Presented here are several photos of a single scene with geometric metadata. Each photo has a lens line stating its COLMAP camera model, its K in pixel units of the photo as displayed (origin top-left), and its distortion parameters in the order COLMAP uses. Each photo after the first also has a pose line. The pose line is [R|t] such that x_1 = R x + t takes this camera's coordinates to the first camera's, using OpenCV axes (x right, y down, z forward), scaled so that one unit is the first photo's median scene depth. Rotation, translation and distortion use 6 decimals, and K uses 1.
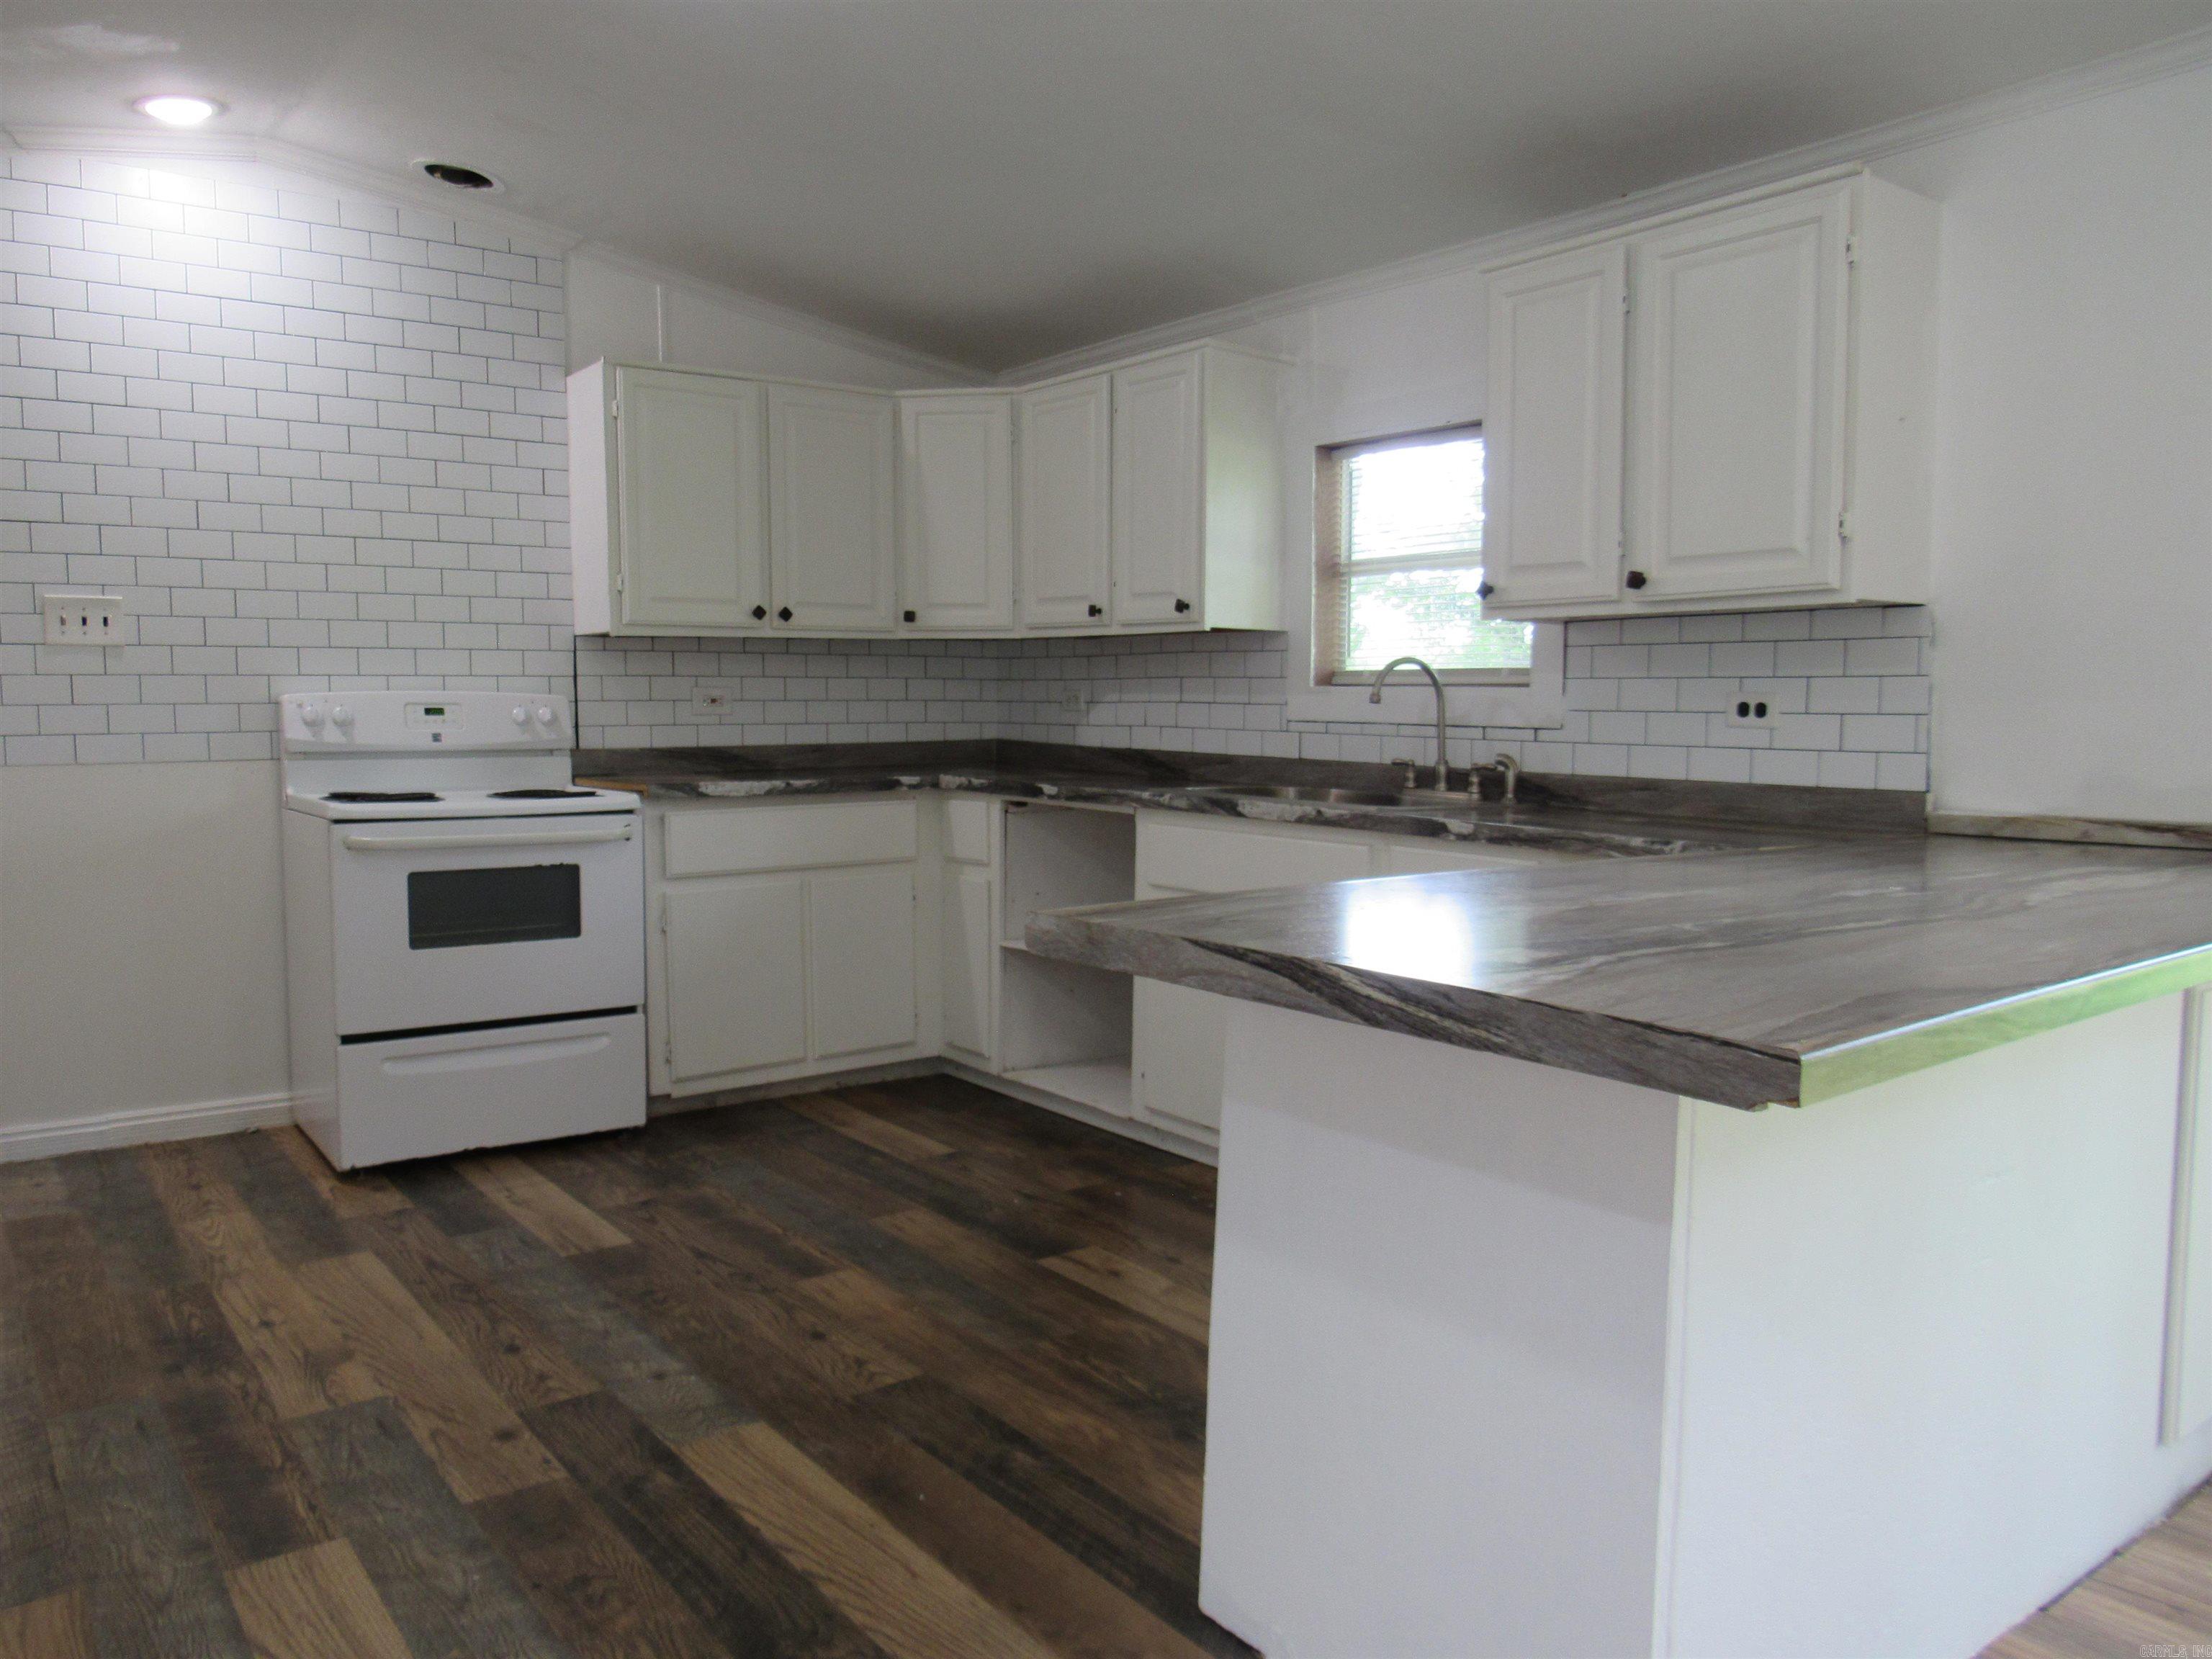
lens RADIAL K [[1593.3, 0, 1102.6], [0, 1593.3, 833.0], [0, 0, 1]] dist [-0.015683, -0.011509]
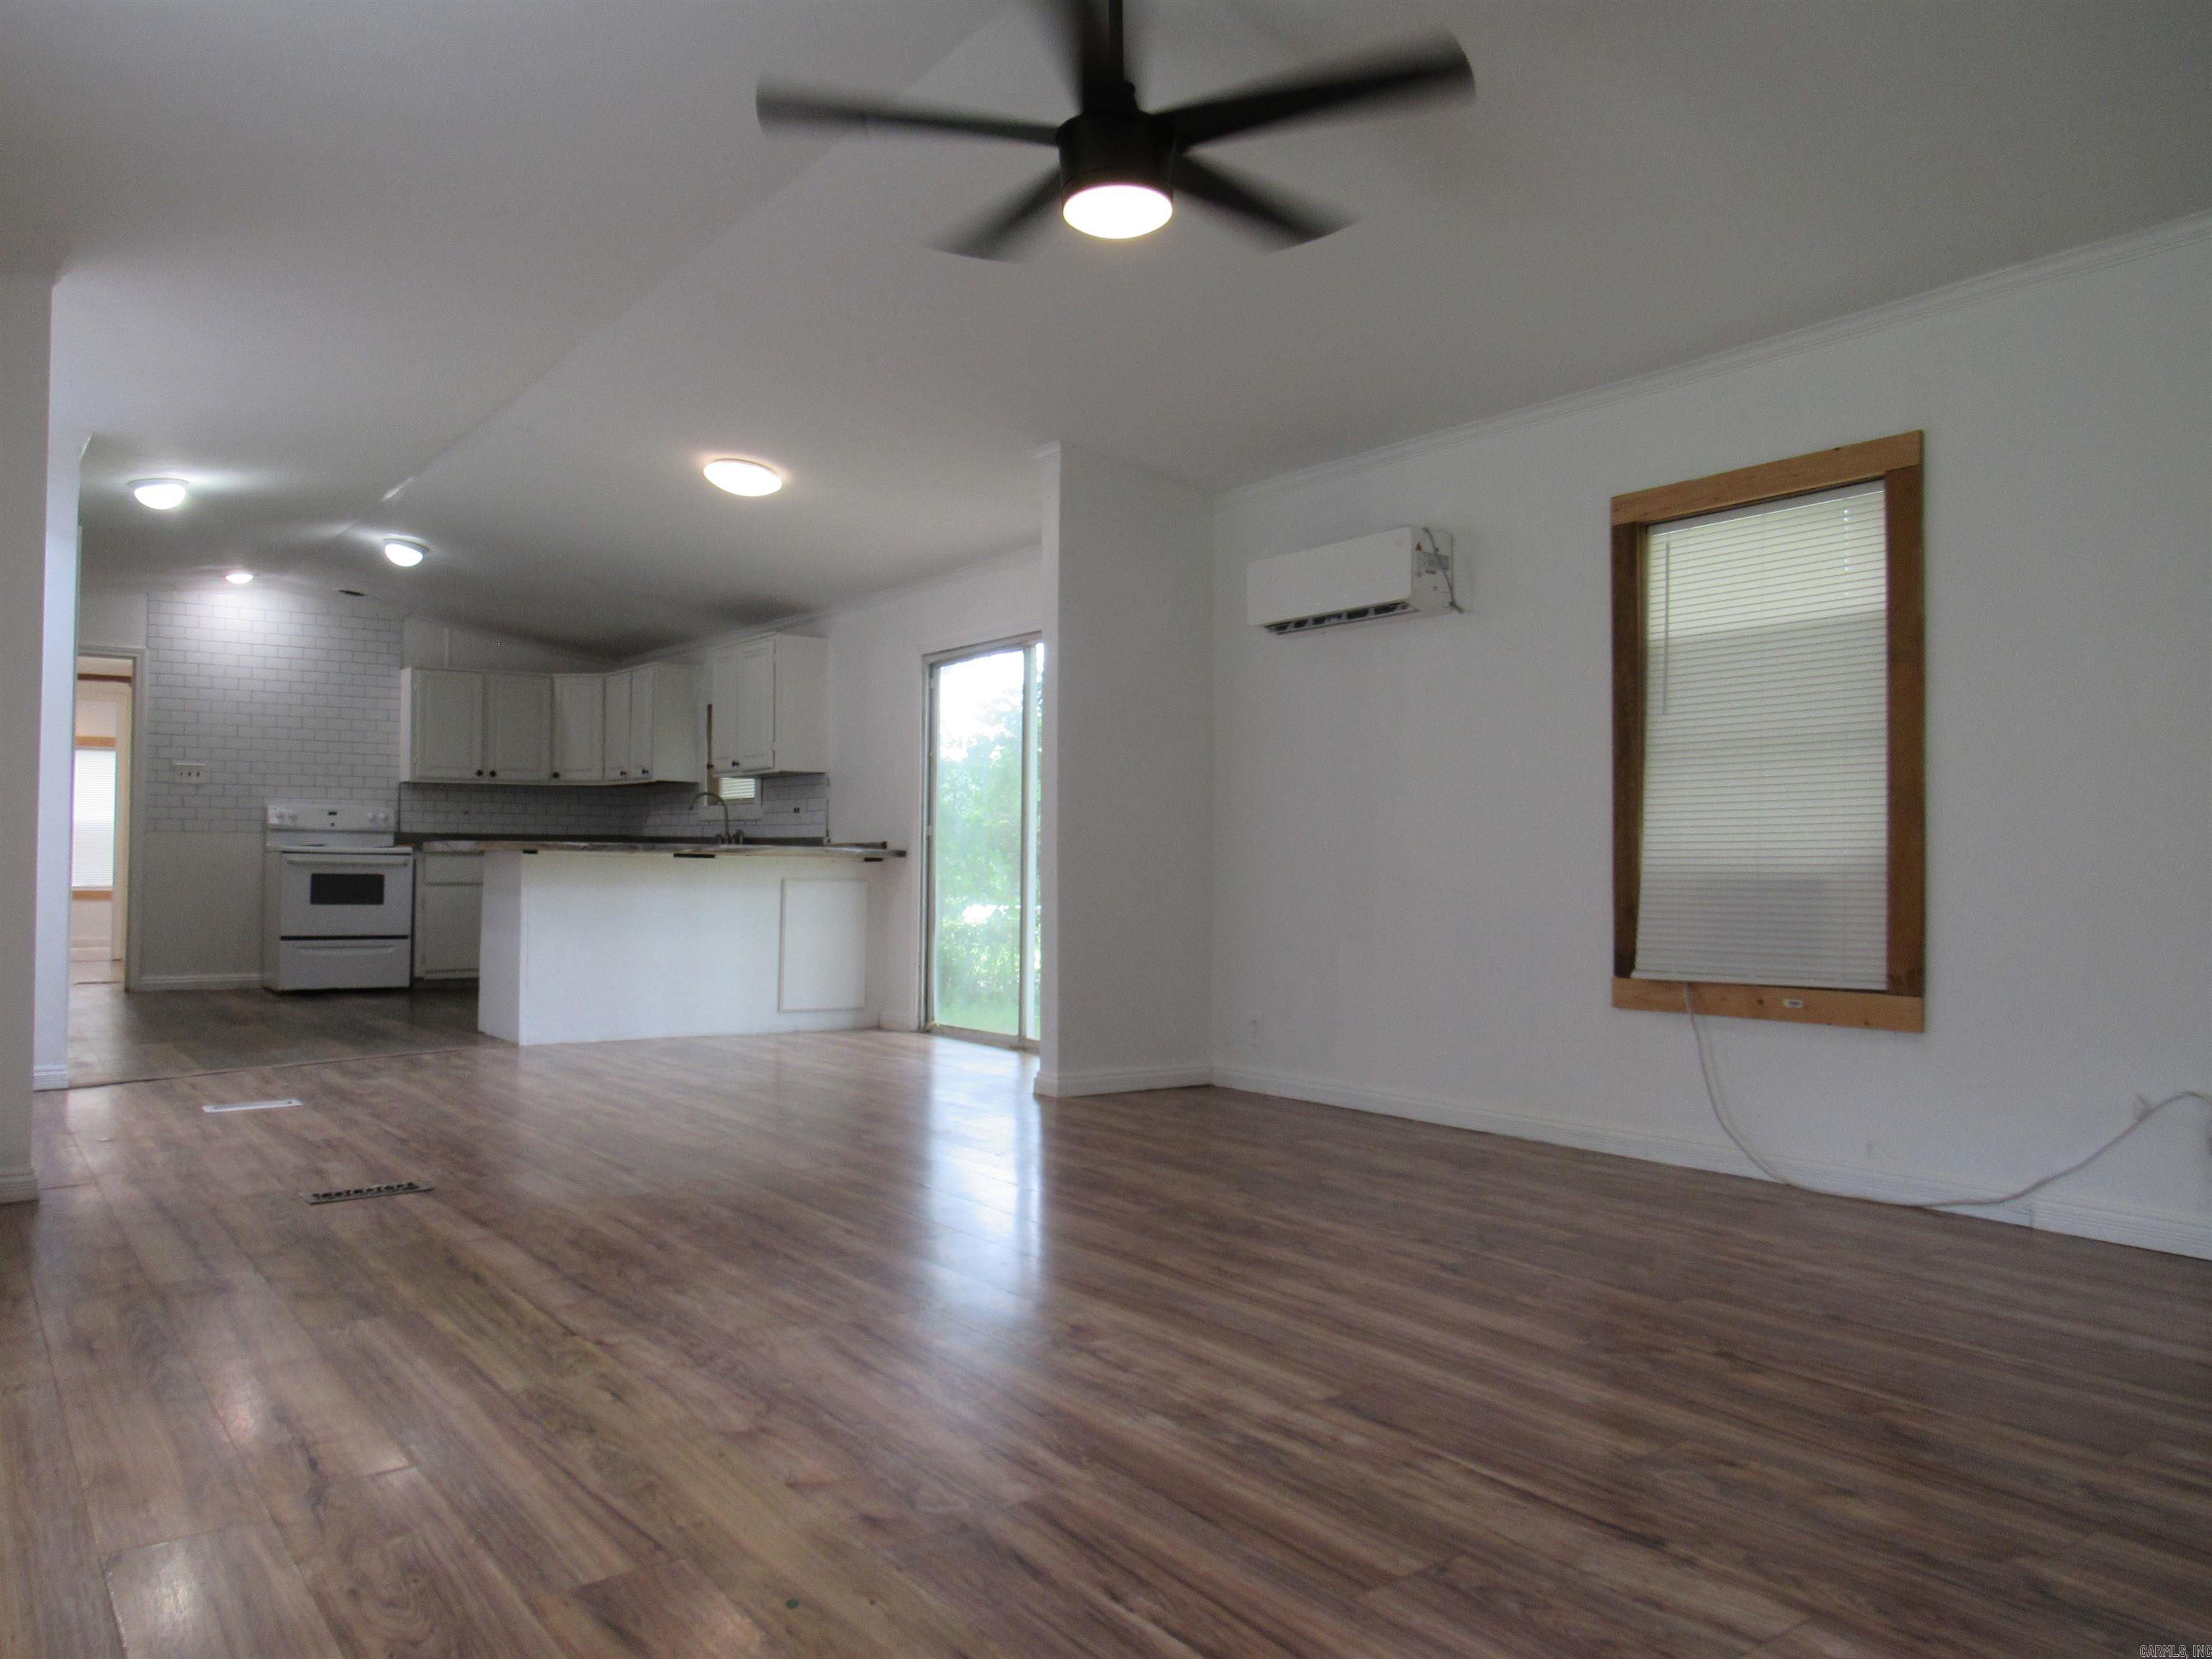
lens RADIAL K [[1593.3, 0, 1107.0], [0, 1593.3, 828.4], [0, 0, 1]] dist [-0.015683, -0.011509]
pose [[0.999940, 0.007381, -0.008072, 0.767831], [-0.008179, 0.994564, -0.103808, 0.185411], [0.007262, 0.103868, 0.994565, -1.365736]]
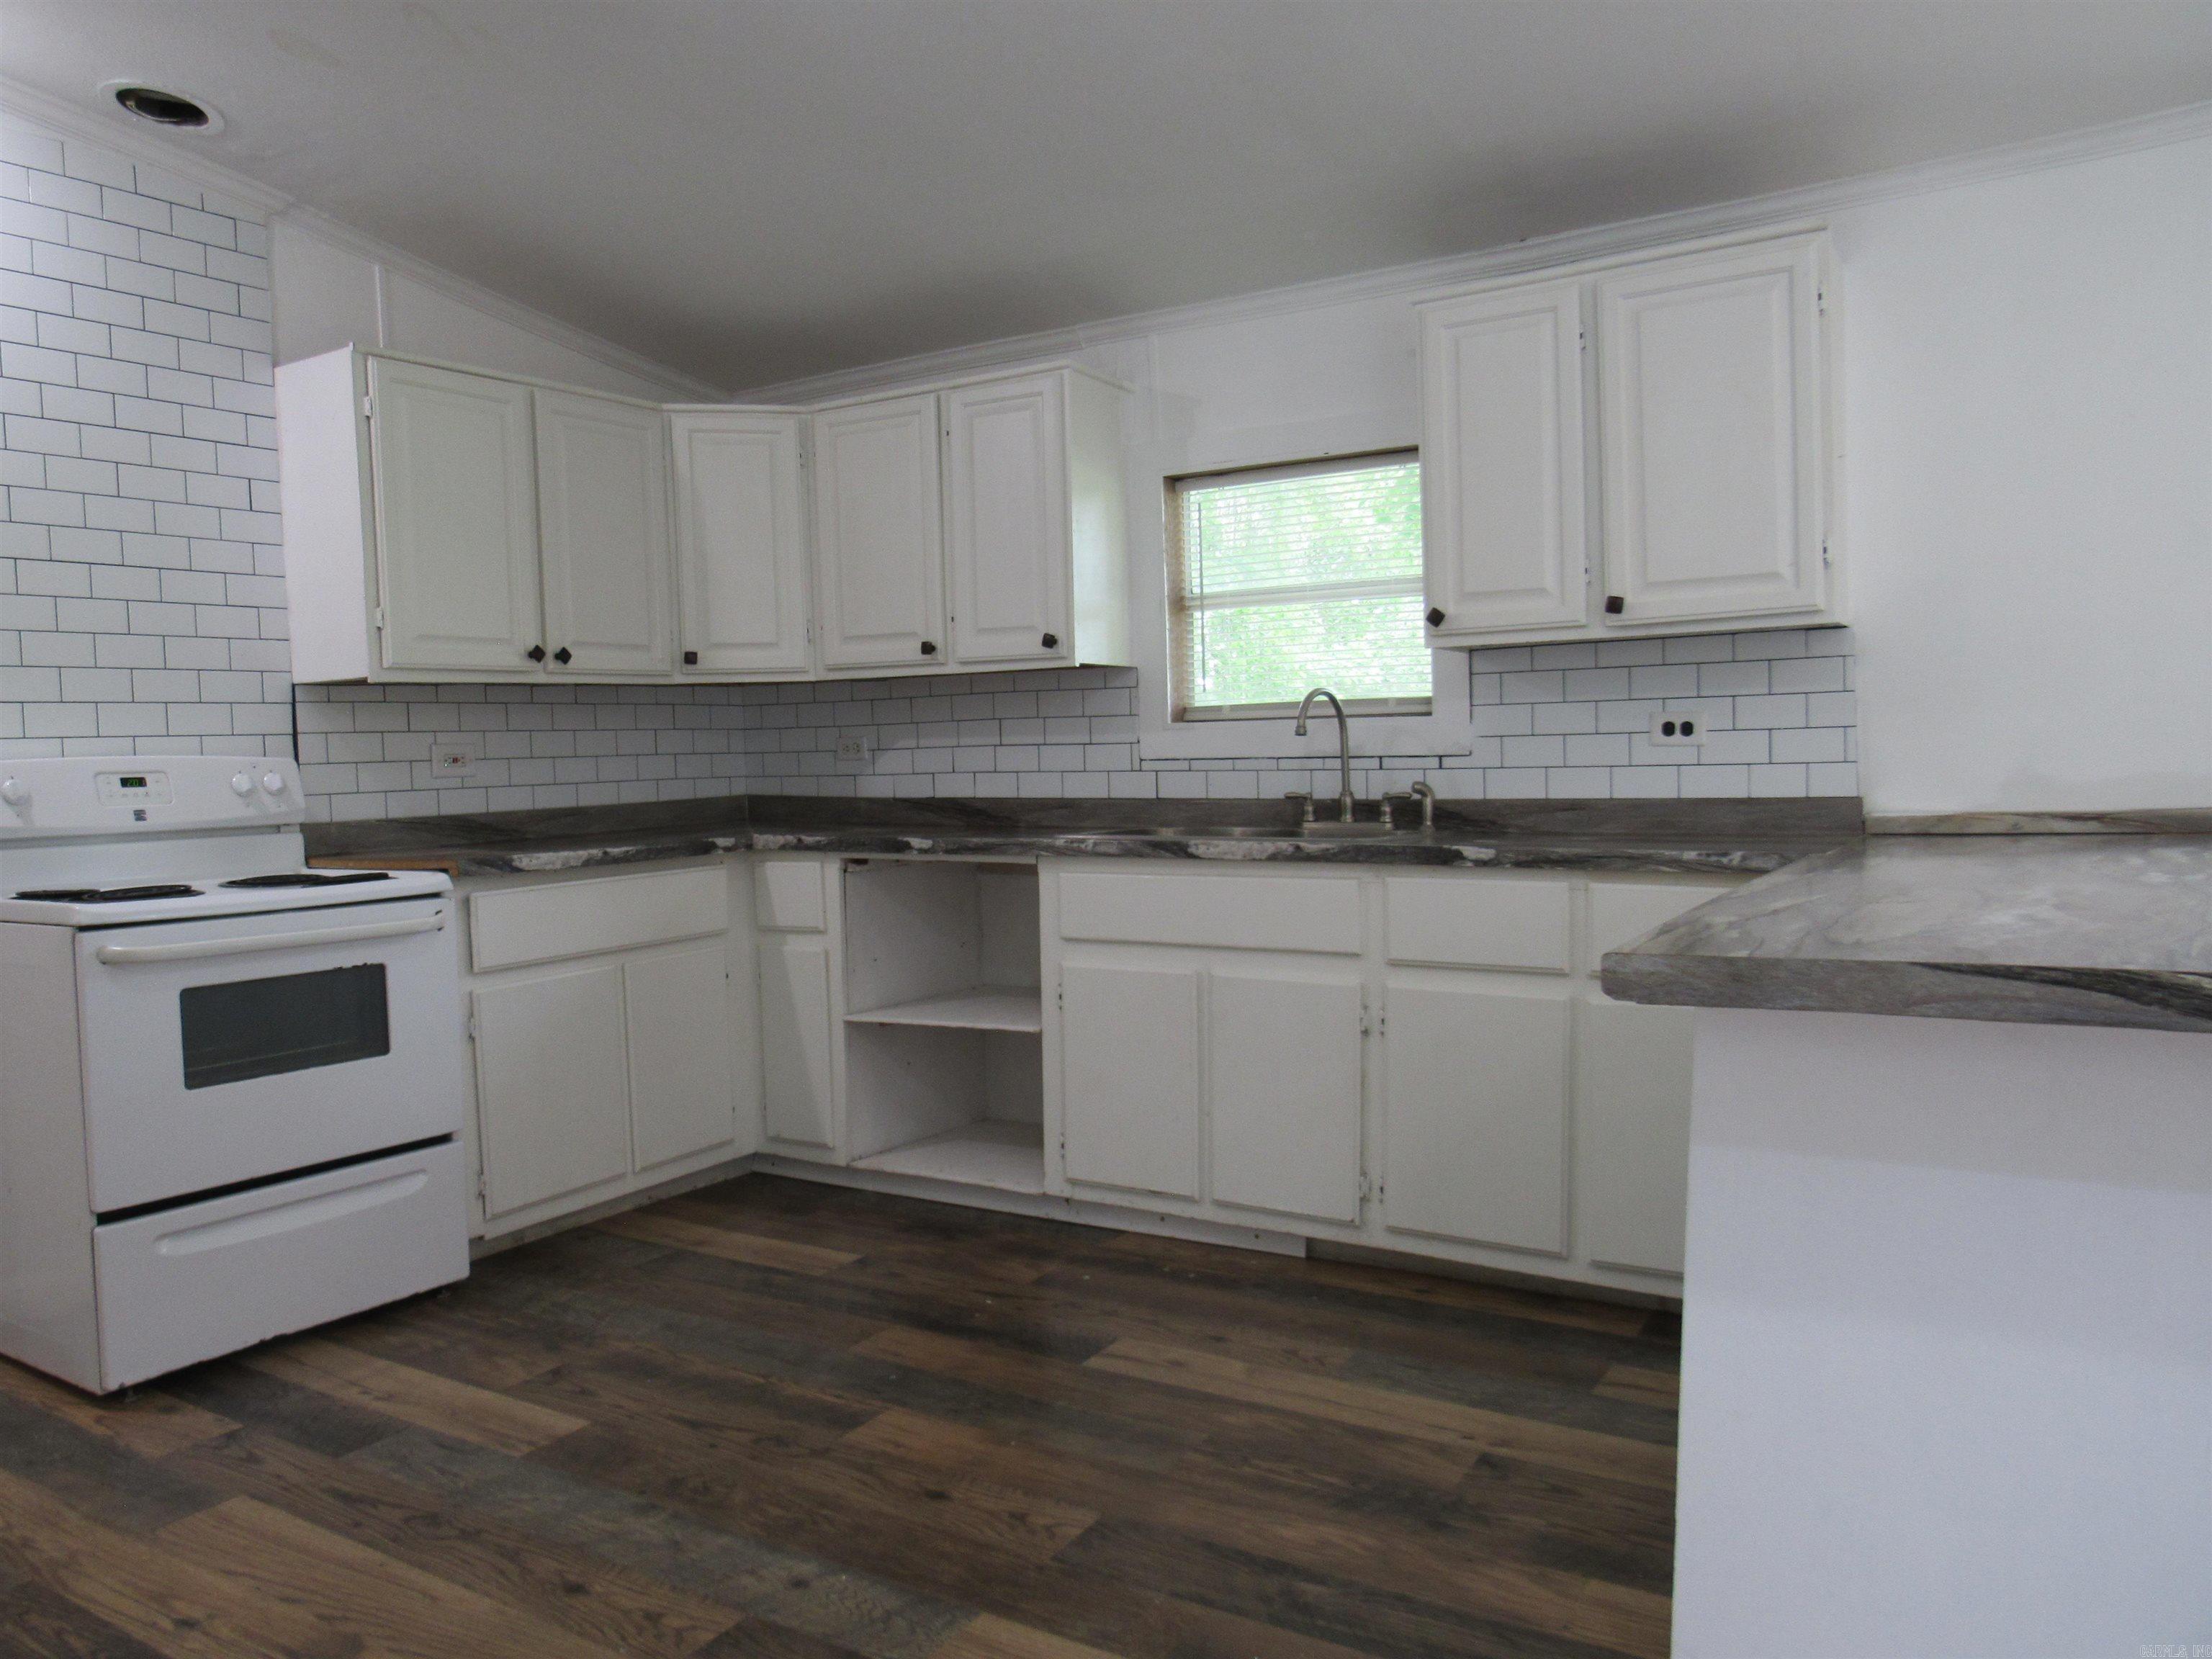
lens RADIAL K [[1593.3, 0, 1094.4], [0, 1593.3, 826.8], [0, 0, 1]] dist [-0.015683, -0.011509]
pose [[0.936785, -0.046870, 0.346751, -0.258424], [0.060124, 0.997810, -0.027559, -0.005427], [-0.344700, 0.046665, 0.937552, 0.115975]]
